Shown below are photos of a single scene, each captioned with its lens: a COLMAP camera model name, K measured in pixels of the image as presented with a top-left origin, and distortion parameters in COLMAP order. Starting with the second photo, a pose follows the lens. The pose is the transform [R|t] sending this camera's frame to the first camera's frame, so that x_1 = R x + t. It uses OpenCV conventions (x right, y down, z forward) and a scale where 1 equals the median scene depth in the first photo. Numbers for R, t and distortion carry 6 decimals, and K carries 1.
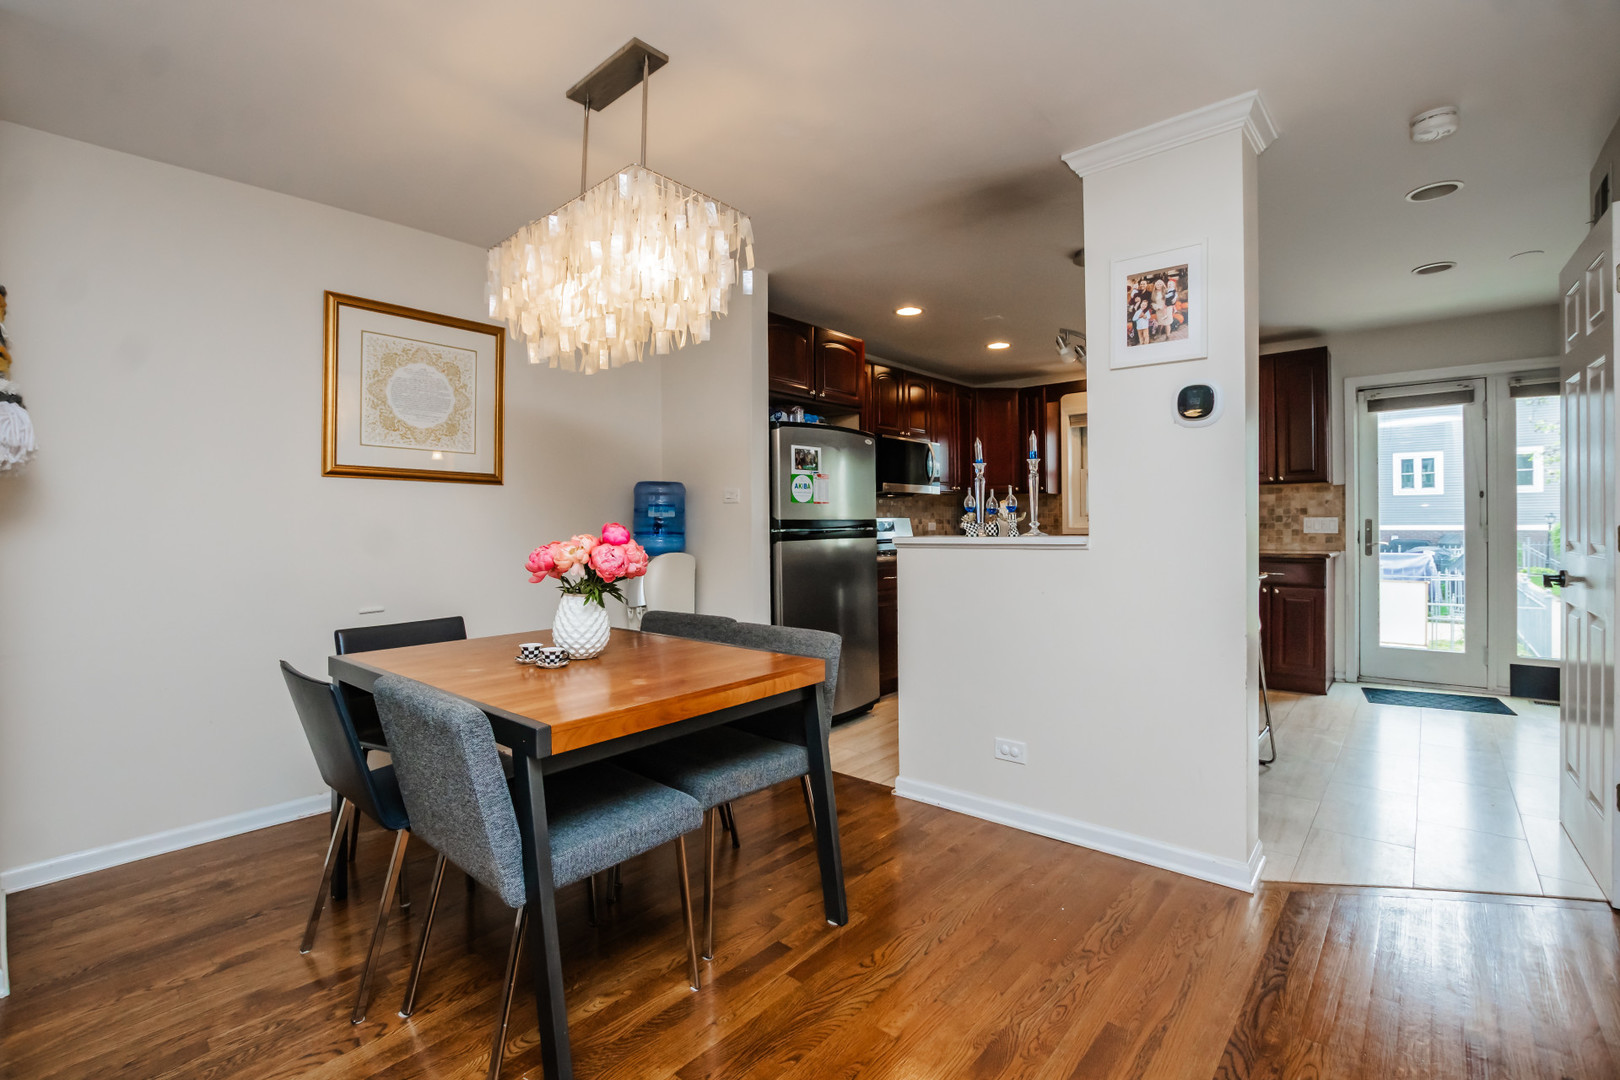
lens RADIAL K [[717.9, 0, 810.6], [0, 717.9, 531.1], [0, 0, 1]] dist [-0.040266, -0.000122]
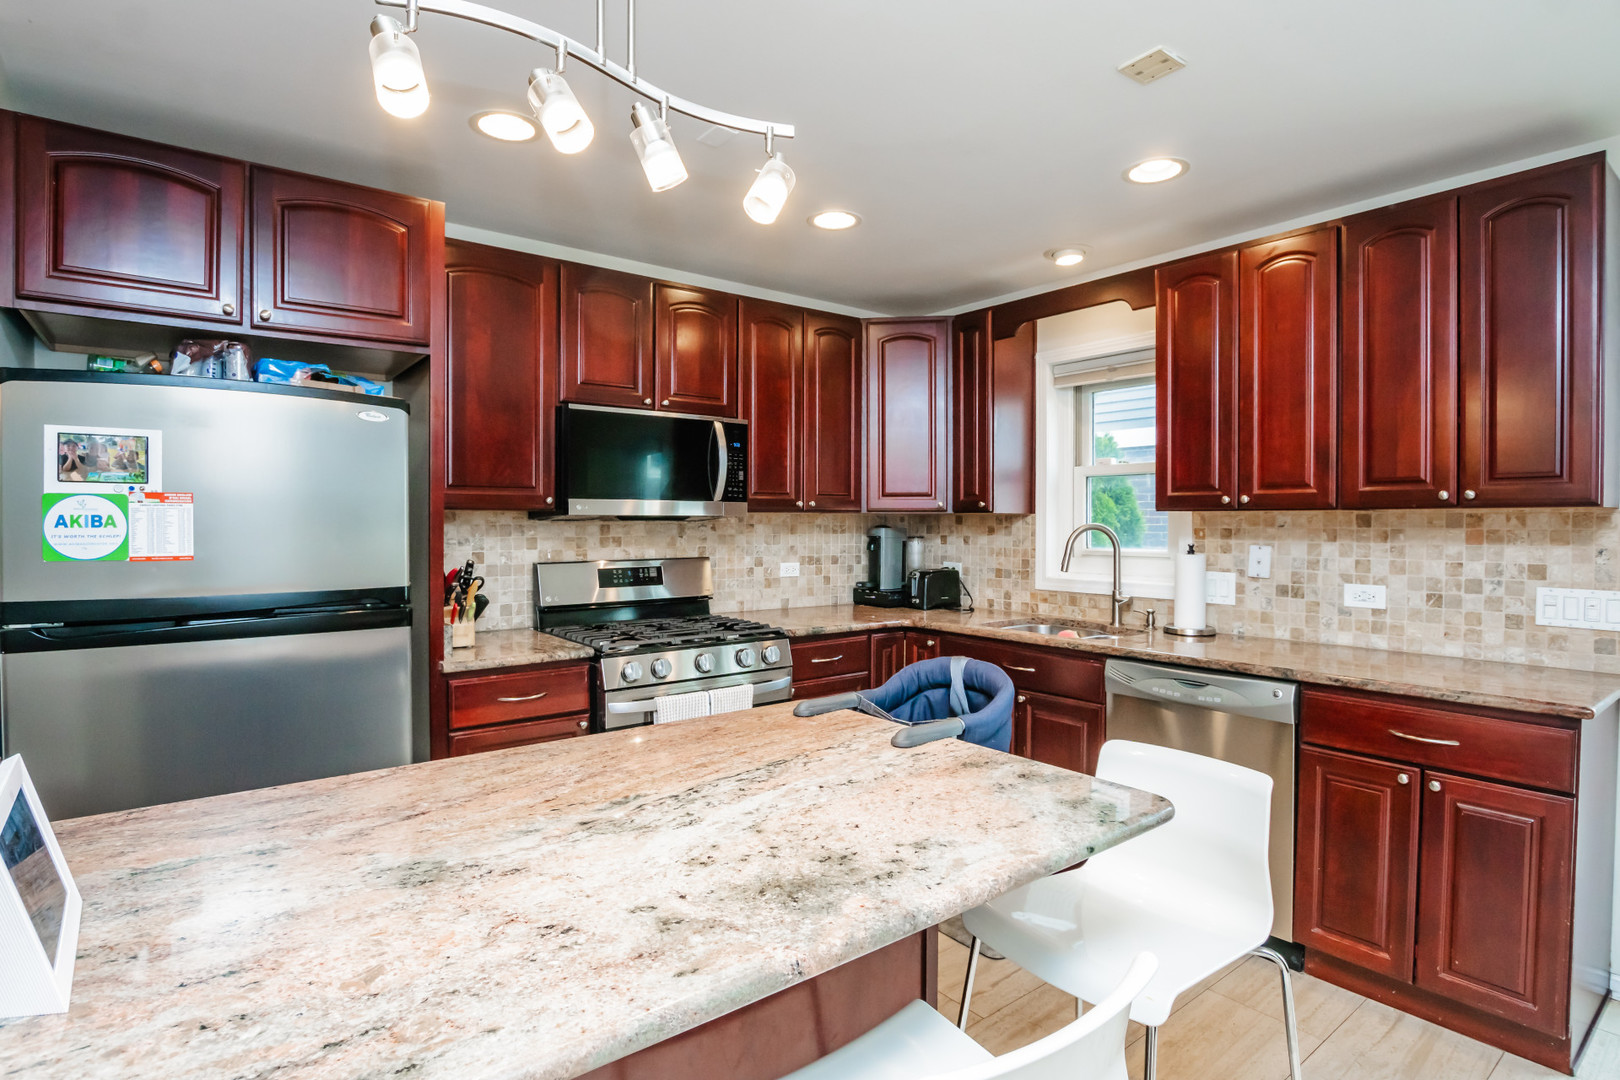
lens RADIAL K [[828.7, 0, 810.0], [0, 828.7, 540.0], [0, 0, 1]] dist [-0.023067, 0.000372]
pose [[0.984000, 0.015969, -0.177452, 0.544975], [-0.013493, 0.999794, 0.015153, -0.072370], [0.177657, -0.012516, 0.984013, 0.678622]]
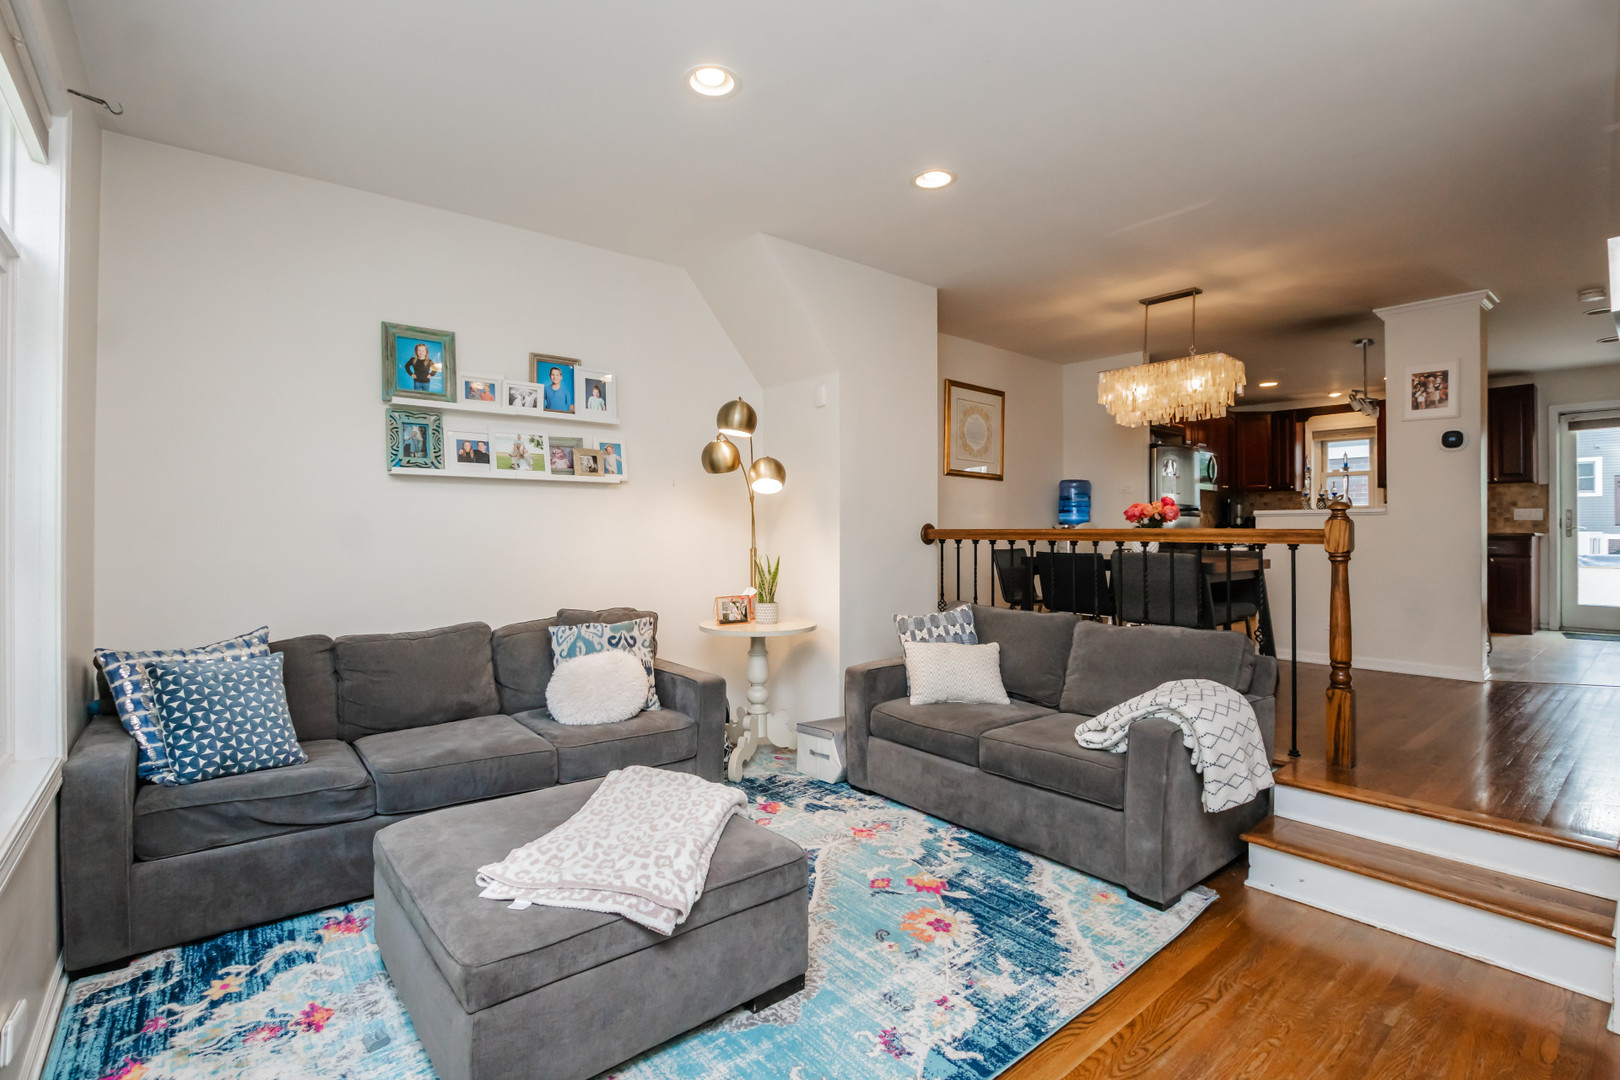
lens RADIAL K [[747.5, 0, 794.1], [0, 747.5, 533.1], [0, 0, 1]] dist [-0.034162, 0.000482]
pose [[0.984525, 0.011574, -0.174862, -0.614527], [-0.013006, 0.999891, -0.007049, 0.082451], [0.174761, 0.009214, 0.984568, -0.893945]]
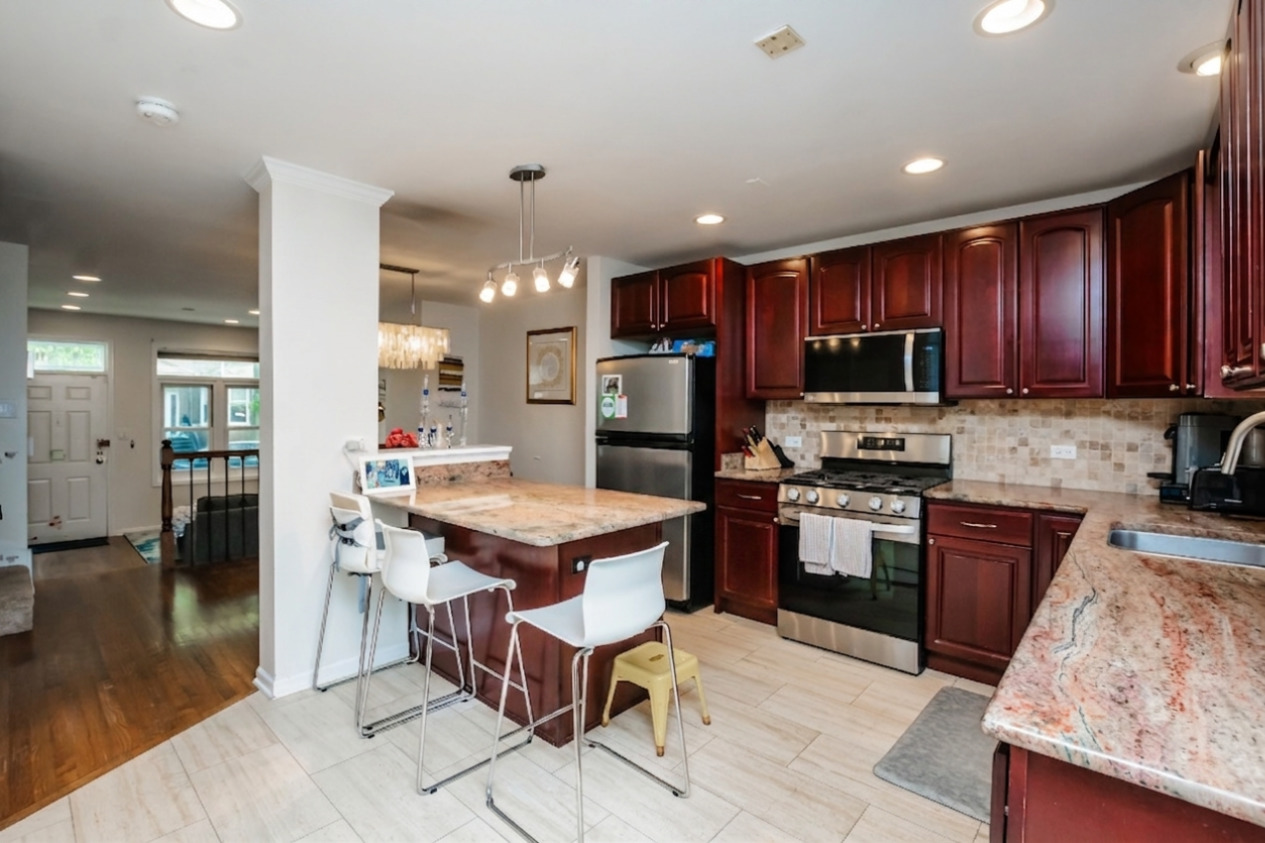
lens RADIAL K [[580.8, 0, 628.4], [0, 580.8, 412.0], [0, 0, 1]] dist [-0.021612, 0.000289]
pose [[-0.022649, 0.020850, -0.999526, 1.199515], [-0.015839, 0.999650, 0.021212, -0.081555], [0.999618, 0.016312, -0.022310, 1.186146]]
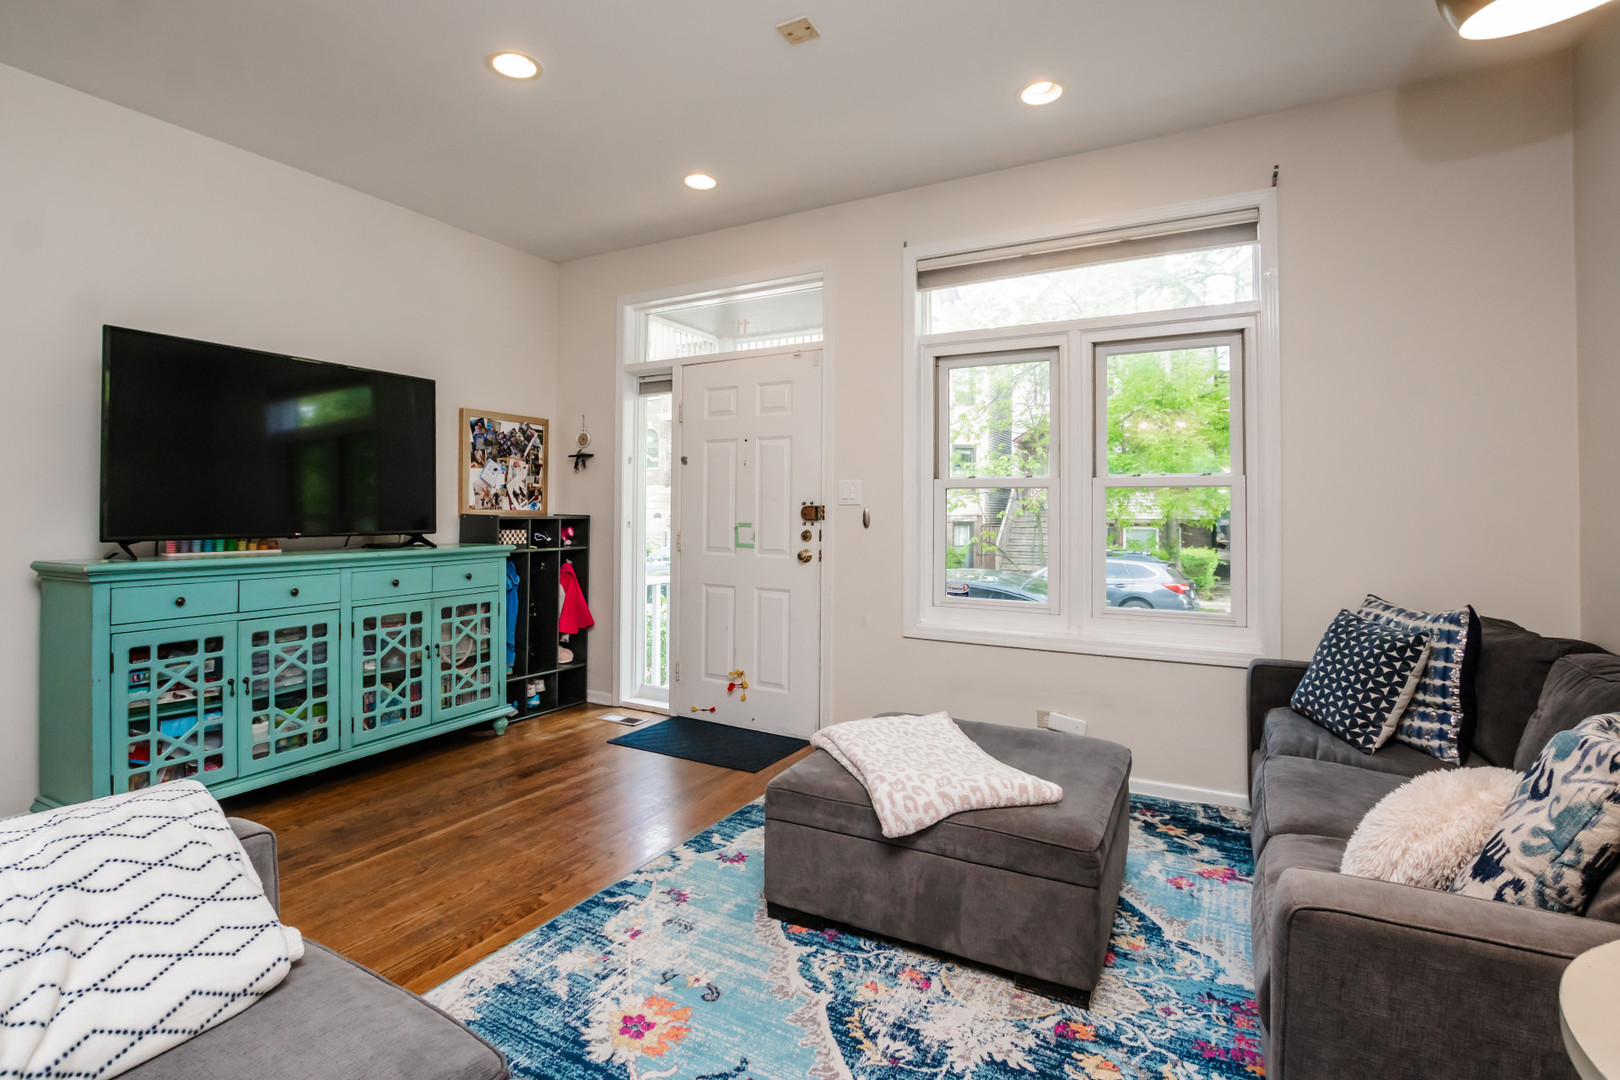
lens RADIAL K [[766.0, 0, 783.3], [0, 766.0, 488.7], [0, 0, 1]] dist [-0.025720, 0.000251]
pose [[-0.982197, -0.000311, -0.187852, -0.598348], [0.003689, 0.999774, -0.020944, 0.097439], [0.187816, -0.021264, -0.981974, 0.339451]]
